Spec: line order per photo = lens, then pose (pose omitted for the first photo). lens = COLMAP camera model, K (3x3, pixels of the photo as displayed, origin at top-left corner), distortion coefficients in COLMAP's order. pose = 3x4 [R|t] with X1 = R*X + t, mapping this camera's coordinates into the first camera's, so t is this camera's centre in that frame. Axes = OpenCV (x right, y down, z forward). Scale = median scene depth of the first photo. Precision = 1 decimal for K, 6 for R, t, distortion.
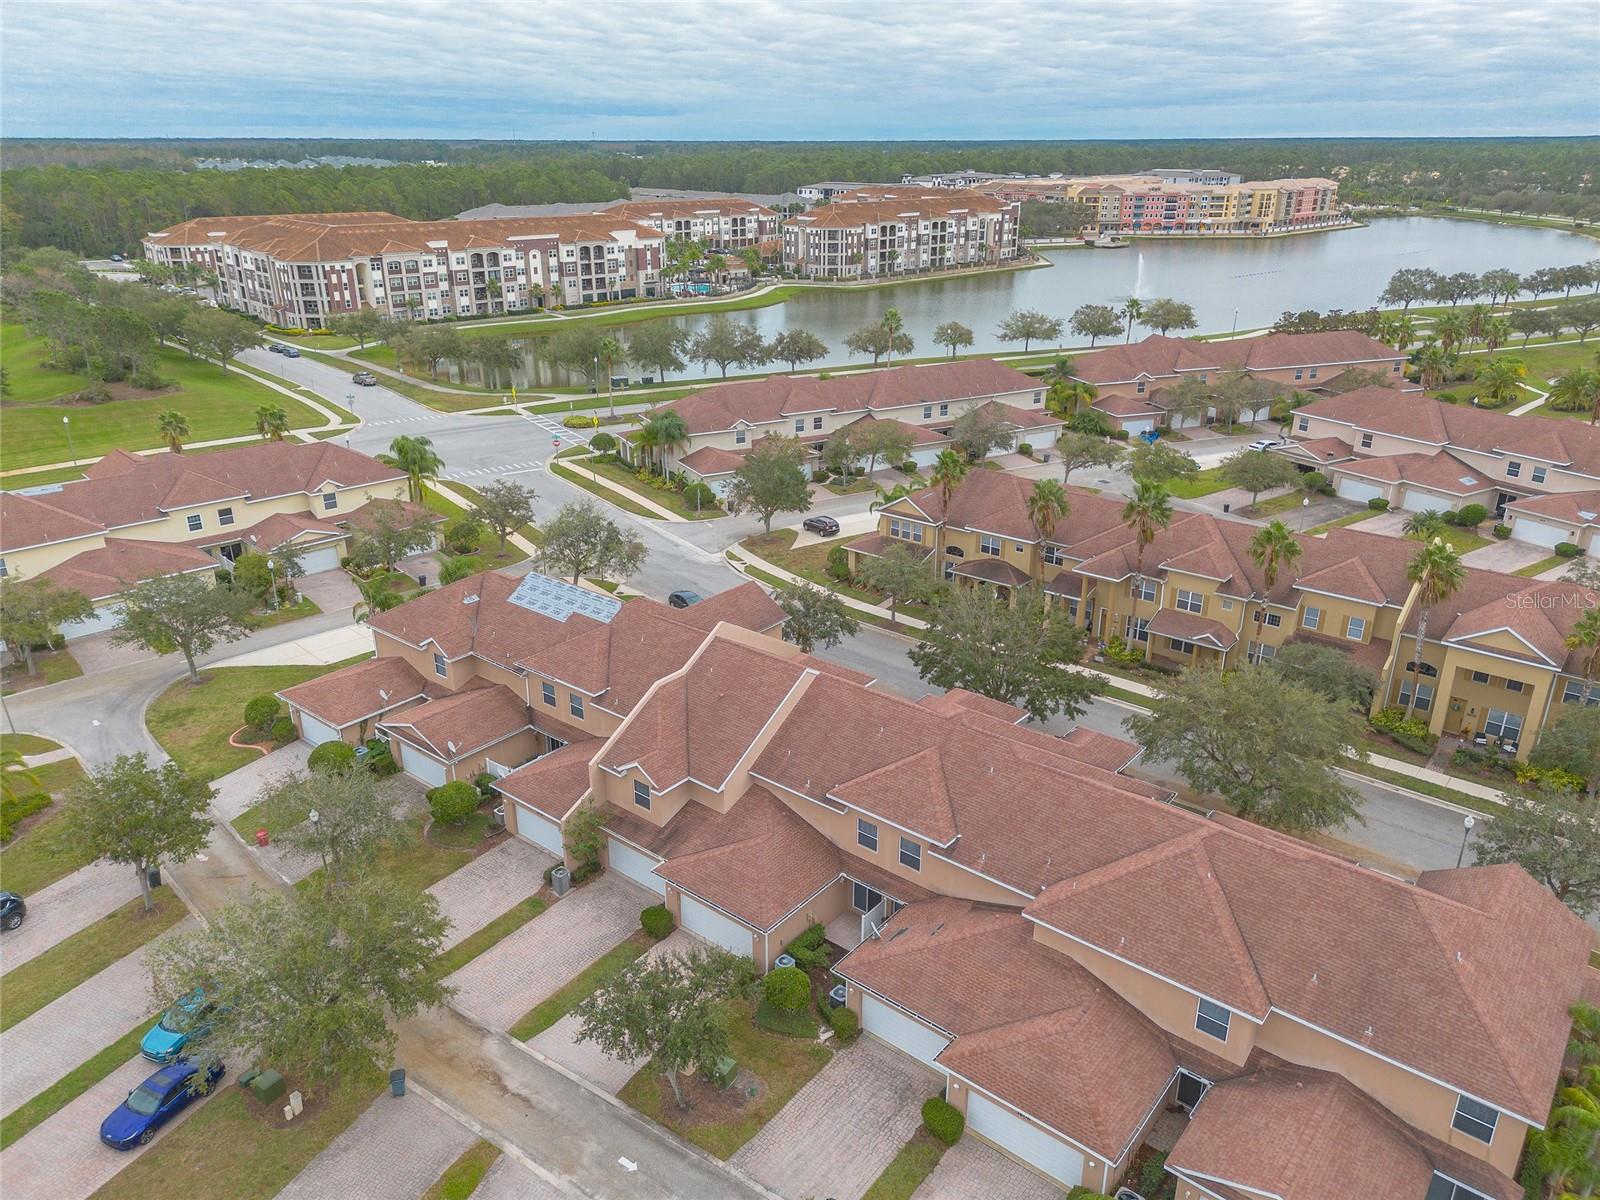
lens RADIAL K [[1115.8, 0, 797.5], [0, 1115.8, 604.0], [0, 0, 1]] dist [0.068132, -0.077994]
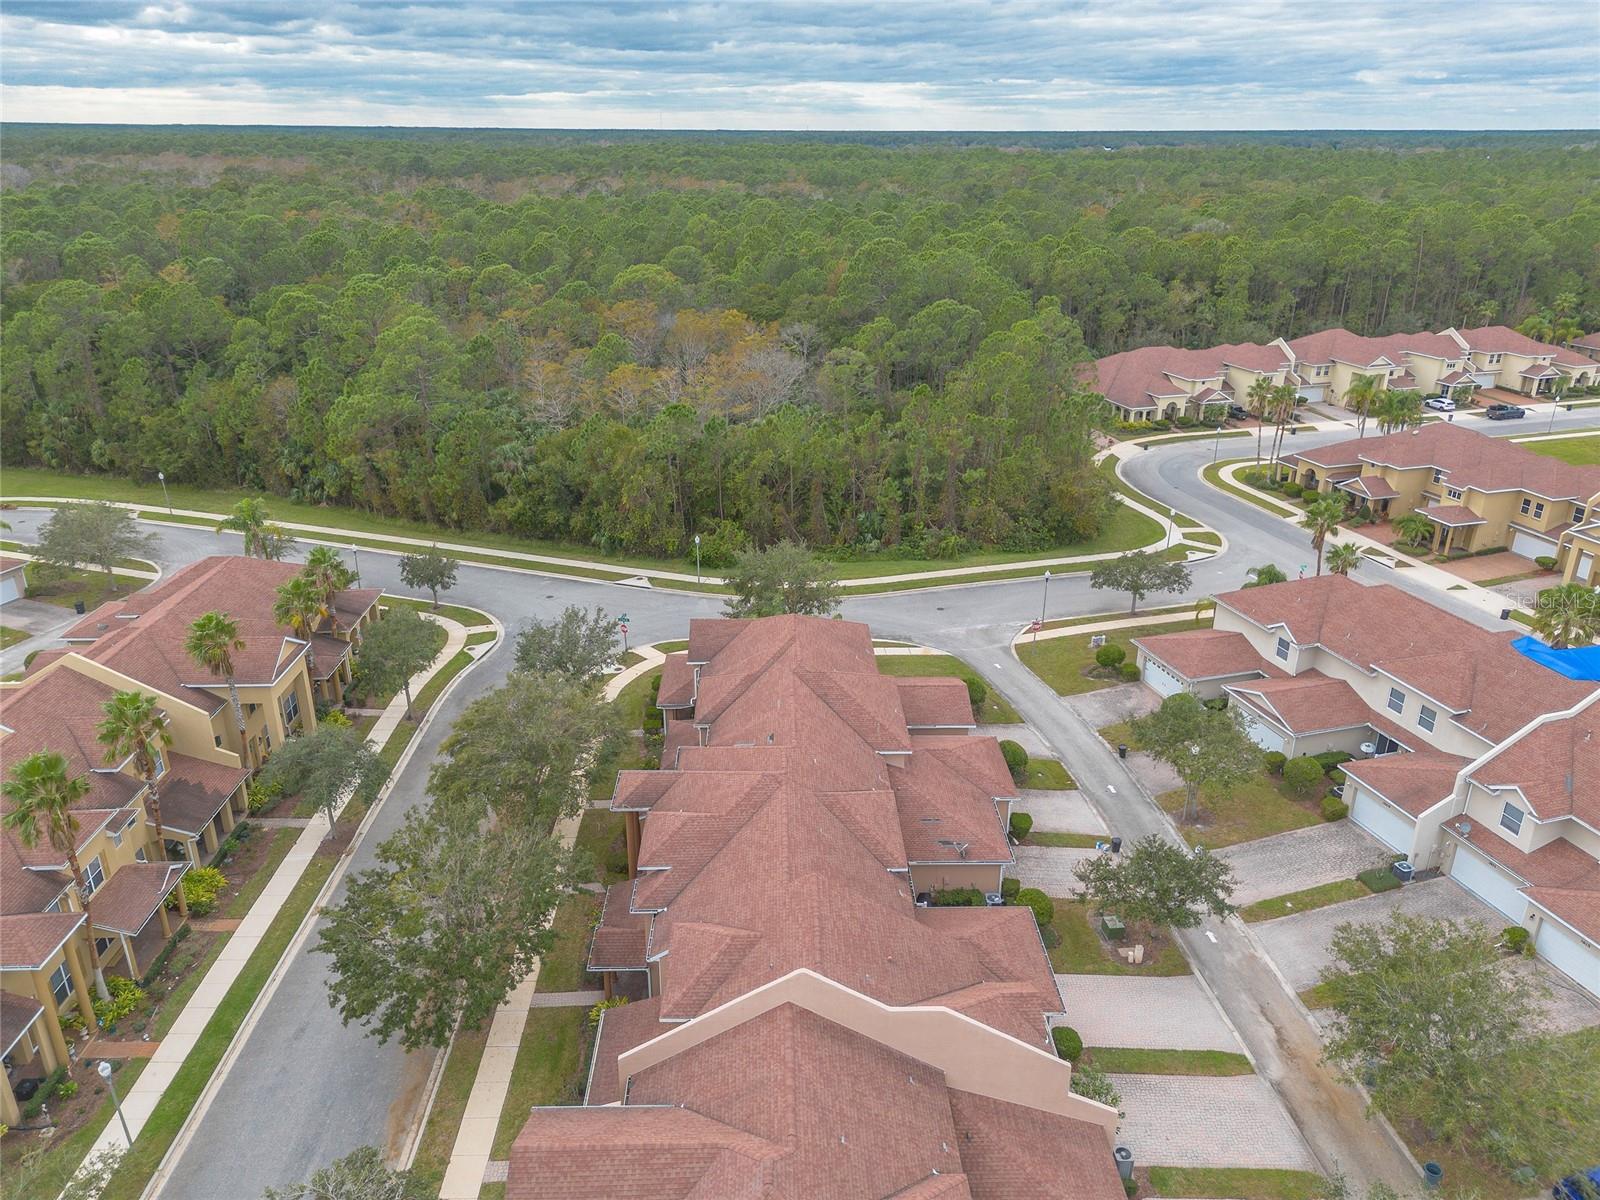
lens RADIAL K [[1121.4, 0, 799.5], [0, 1121.4, 611.5], [0, 0, 1]] dist [0.079243, -0.089965]
pose [[-0.649211, -0.298761, 0.699476, -0.117482], [0.282743, 0.758933, 0.586581, -0.132574], [-0.706103, 0.578587, -0.408235, 0.294555]]
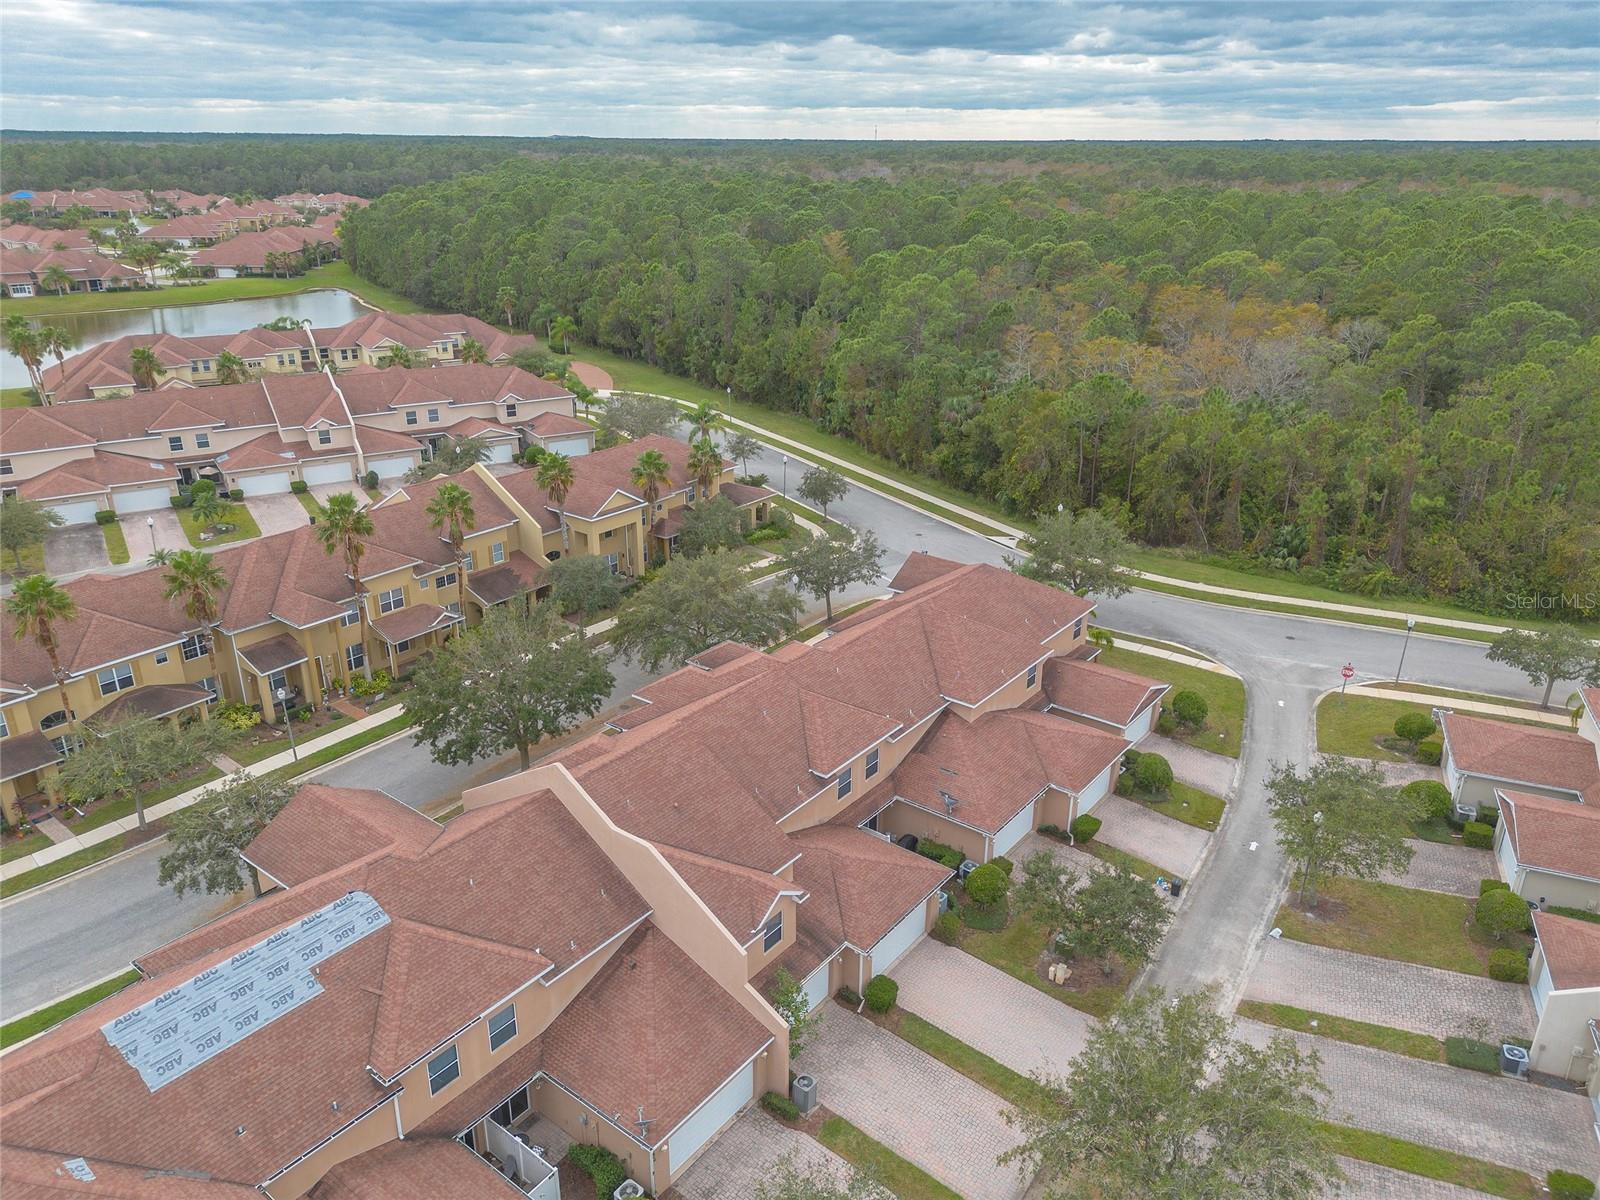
lens RADIAL K [[1115.8, 0, 797.5], [0, 1115.8, 604.0], [0, 0, 1]] dist [0.068132, -0.077994]
pose [[-0.019636, -0.379198, 0.925107, -0.184053], [0.372767, 0.855792, 0.358698, -0.072015], [-0.927717, 0.351893, 0.124548, 0.186248]]
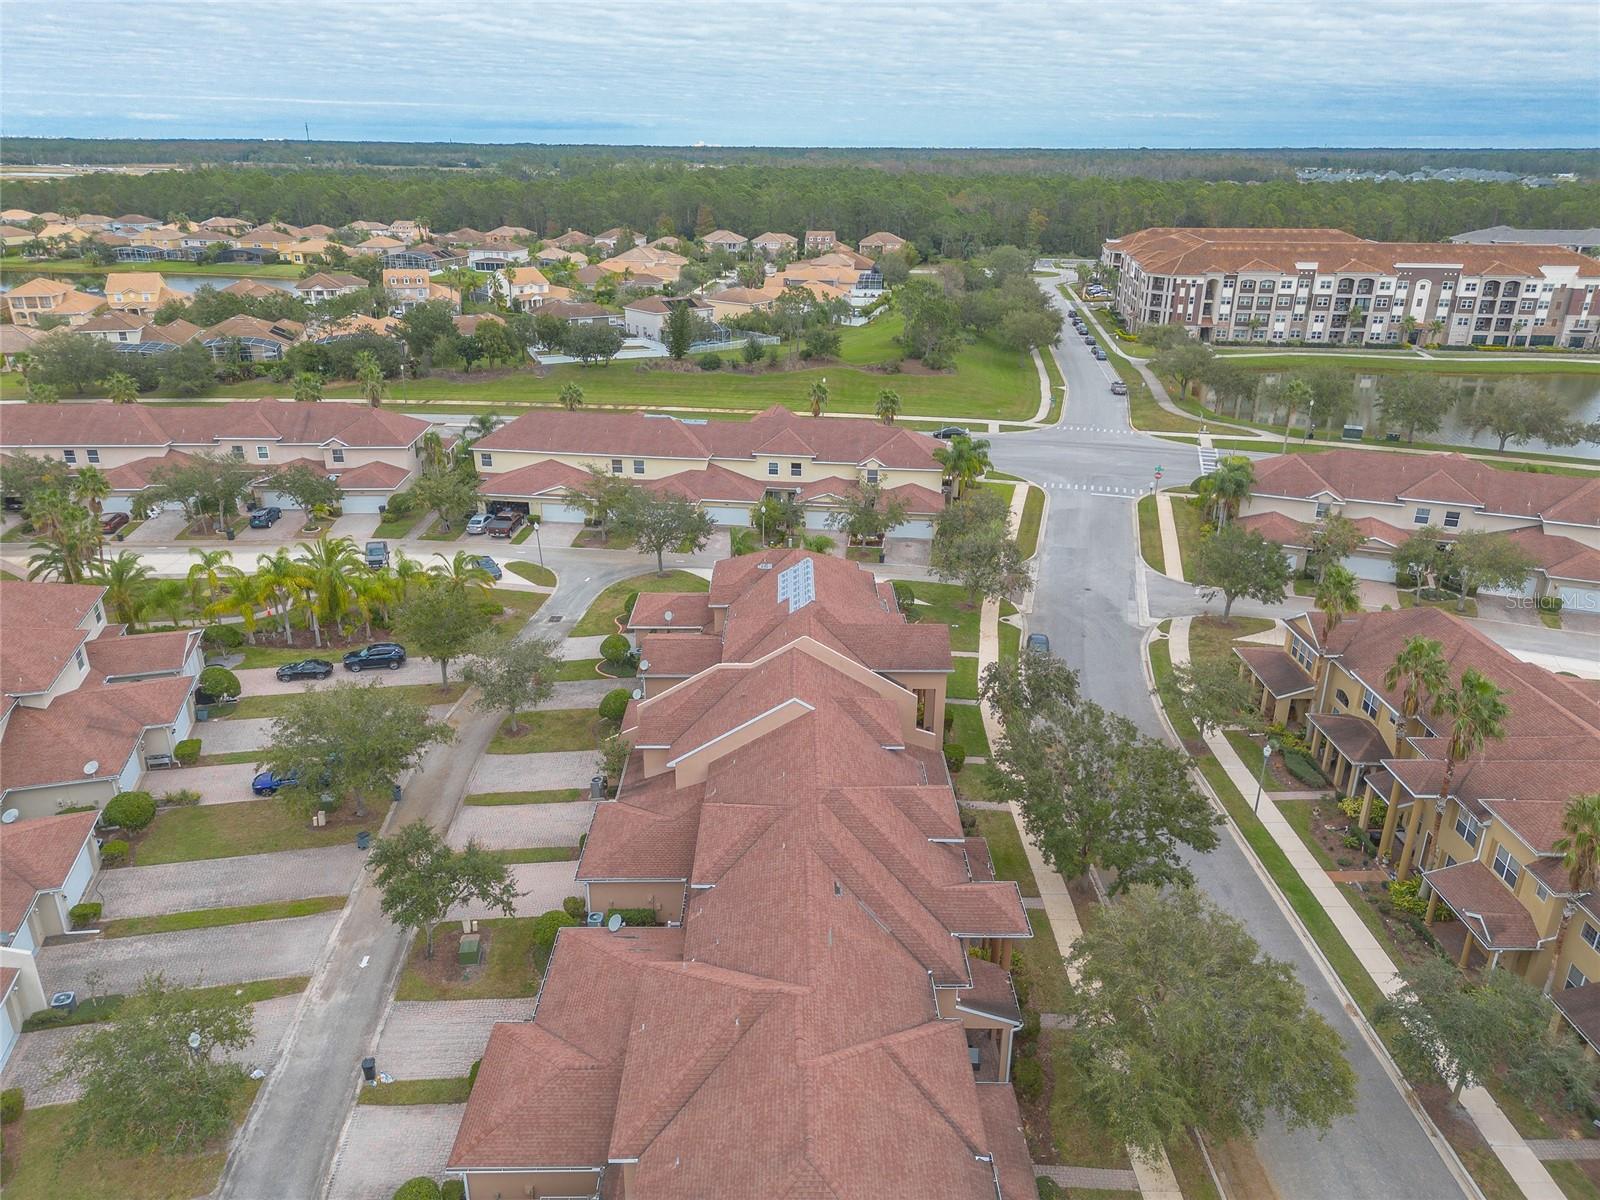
lens RADIAL K [[1115.8, 0, 797.5], [0, 1115.8, 604.0], [0, 0, 1]] dist [0.068132, -0.077994]
pose [[0.641633, 0.291903, -0.709295, 0.170337], [-0.297358, 0.947096, 0.120776, -0.035462], [0.707026, 0.133421, 0.694488, 0.068158]]
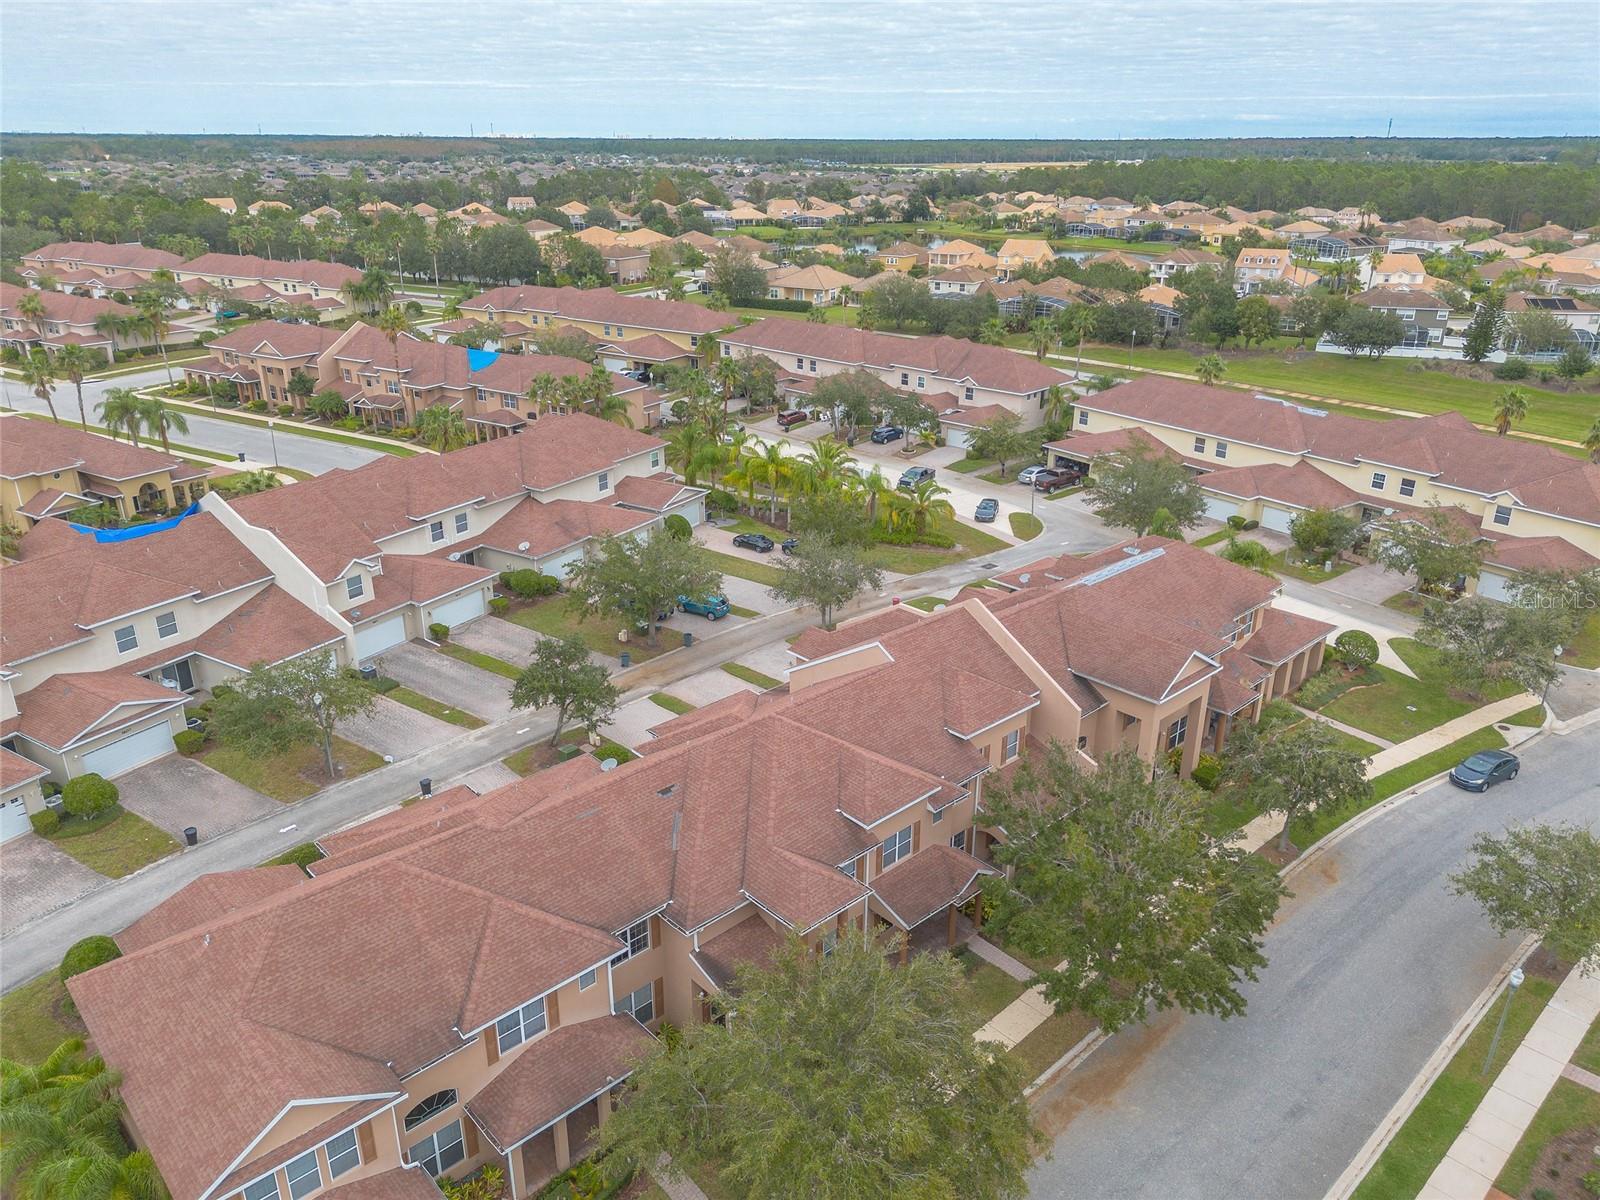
lens RADIAL K [[1134.0, 0, 797.9], [0, 1134.0, 600.6], [0, 0, 1]] dist [0.072510, -0.077945]
pose [[-0.134365, 0.368165, -0.920000, 0.211033], [-0.376722, 0.839732, 0.391063, -0.075833], [0.916530, 0.399130, 0.025865, 0.216338]]
